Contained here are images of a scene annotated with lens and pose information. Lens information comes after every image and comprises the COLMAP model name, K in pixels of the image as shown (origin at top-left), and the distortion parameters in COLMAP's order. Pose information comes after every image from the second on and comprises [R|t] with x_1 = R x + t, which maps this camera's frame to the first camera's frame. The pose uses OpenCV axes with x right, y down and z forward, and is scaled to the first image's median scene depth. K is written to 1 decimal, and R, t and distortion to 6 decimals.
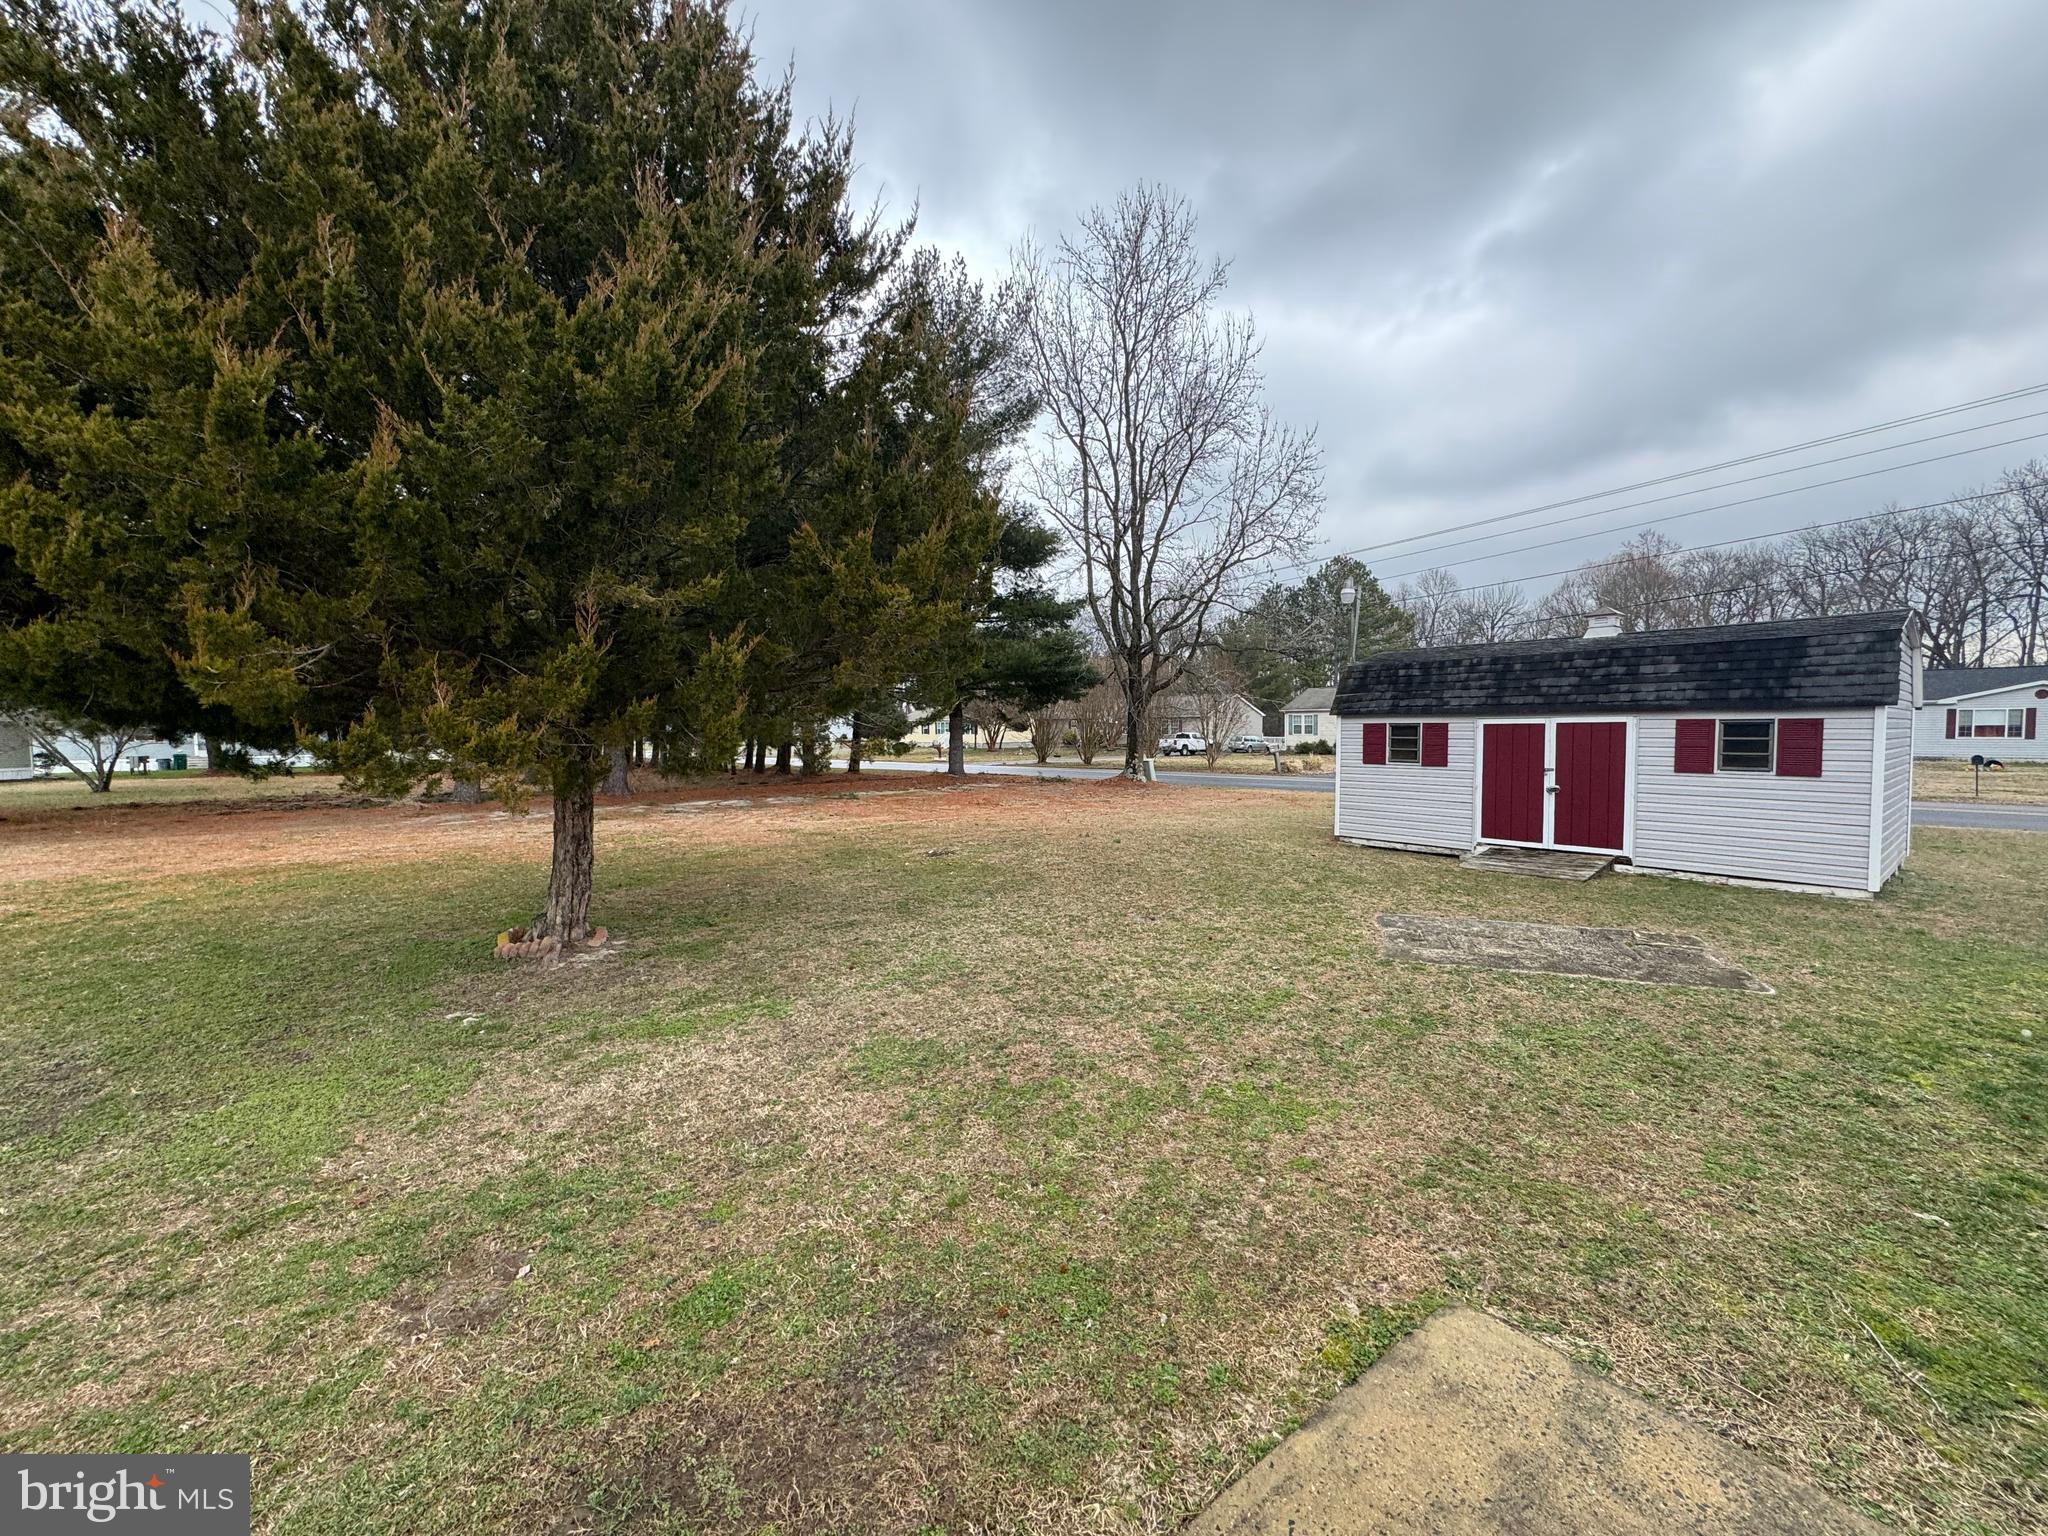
lens RADIAL K [[810.0, 0, 1019.1], [0, 810.0, 765.8], [0, 0, 1]] dist [-0.008273, 0.001151]
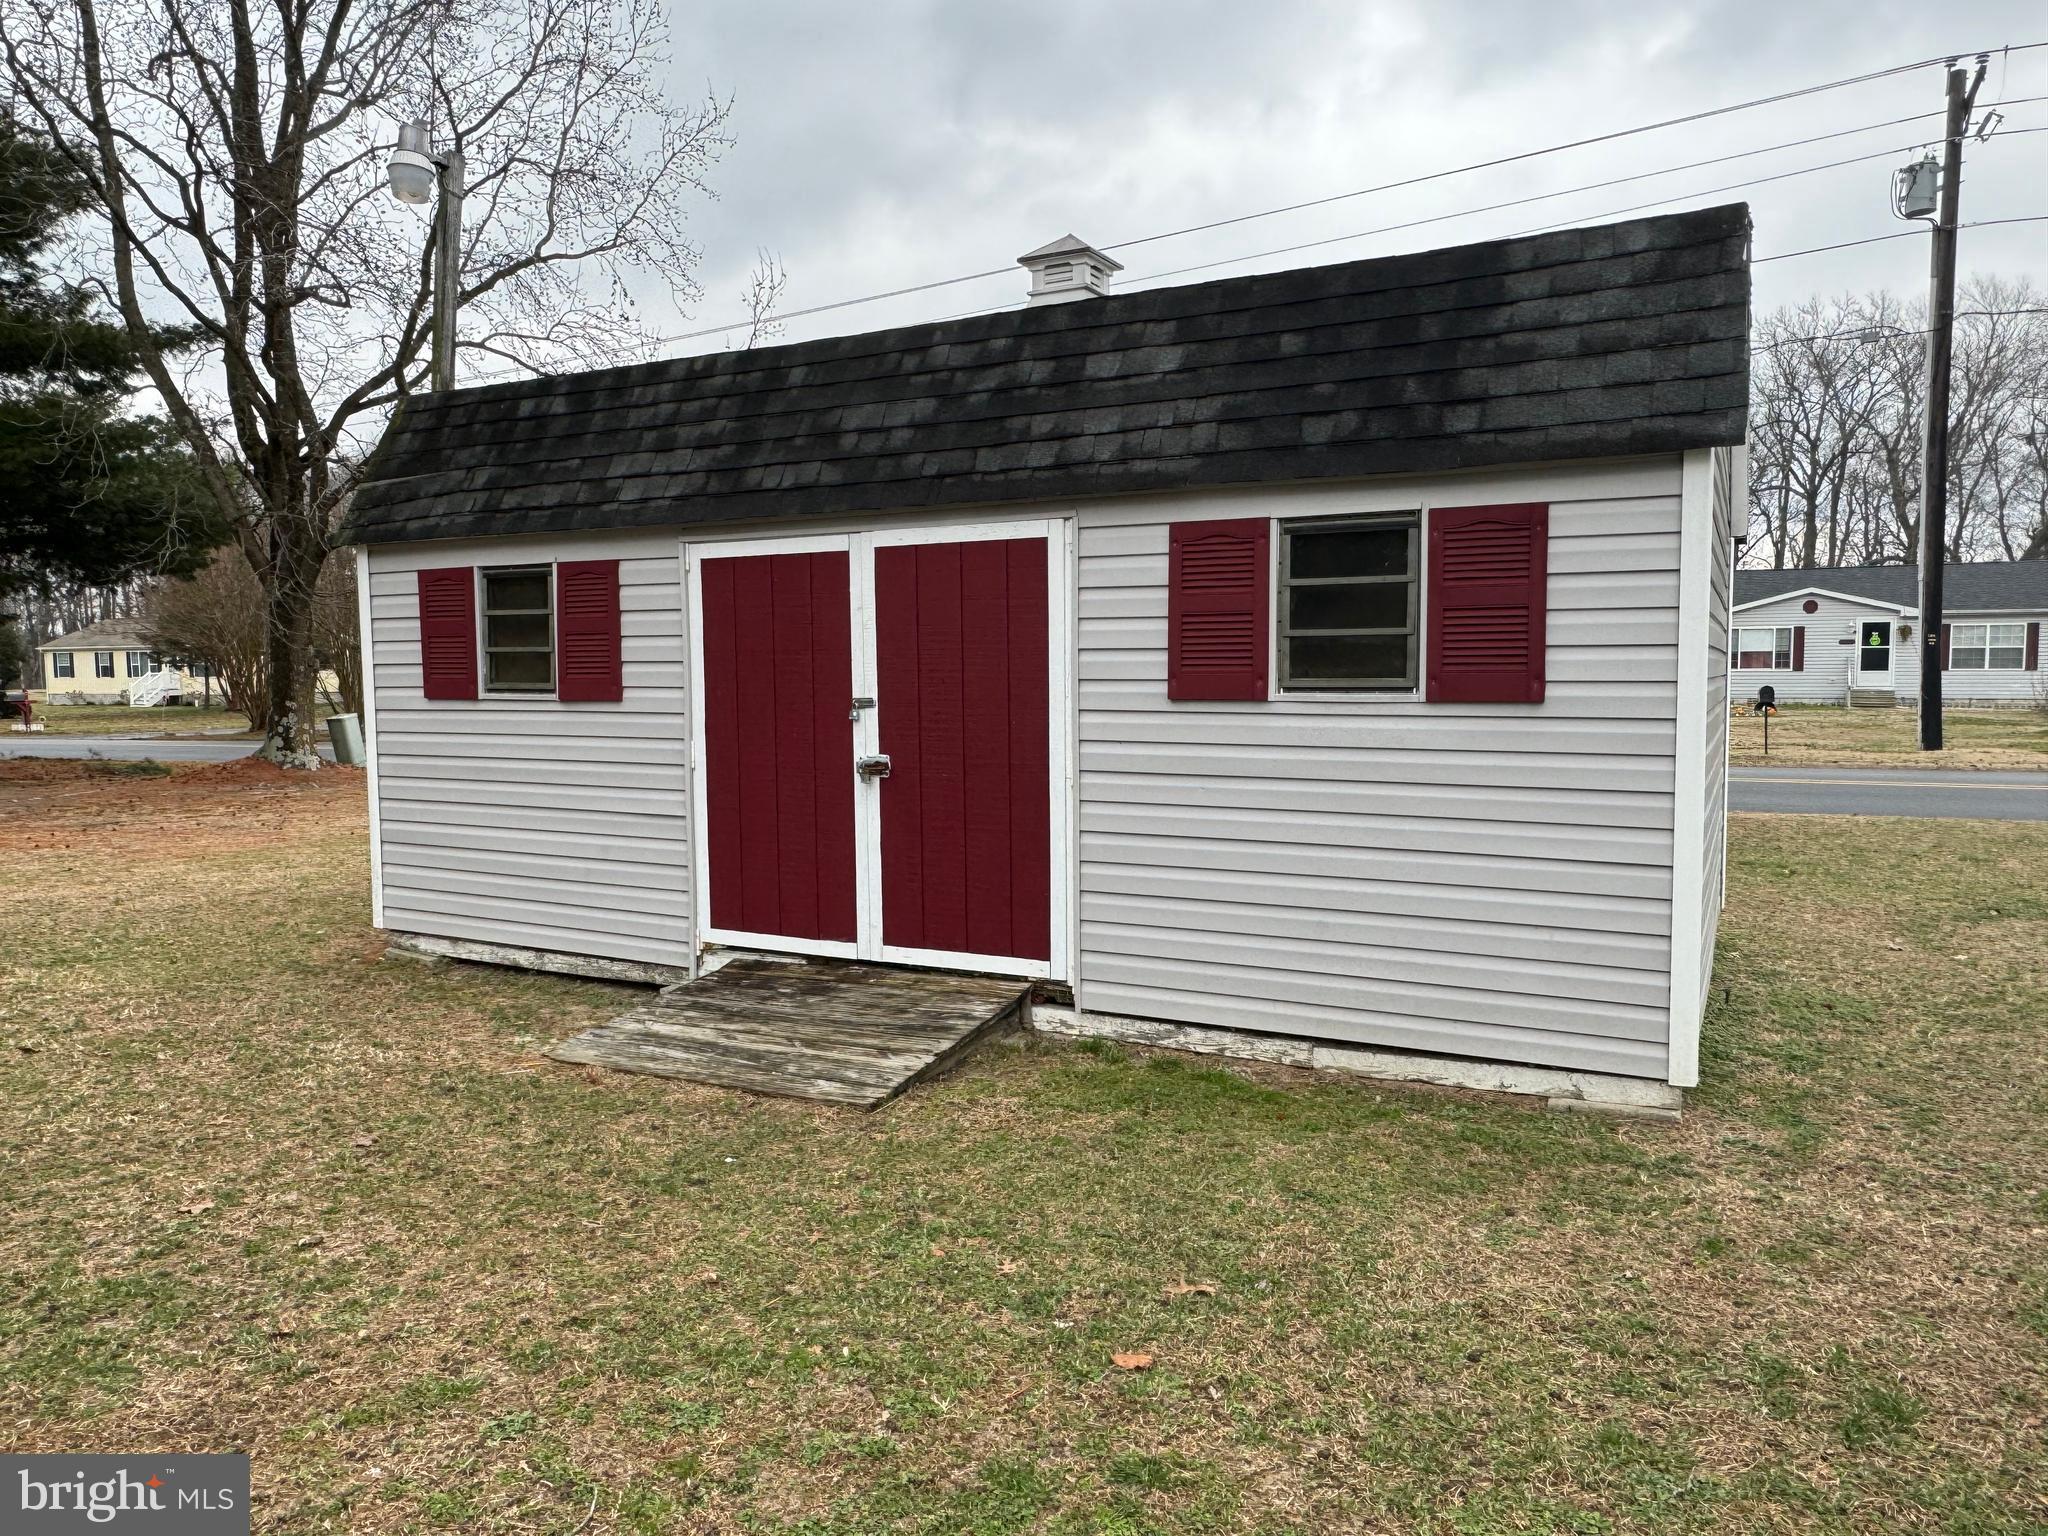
lens RADIAL K [[1377.7, 0, 1026.2], [0, 1377.7, 769.2], [0, 0, 1]] dist [-0.002473, -0.000547]
pose [[0.918757, -0.029407, 0.393727, 0.538728], [0.019563, 0.999388, 0.028993, 0.016779], [-0.394338, -0.018935, 0.918770, 0.527259]]
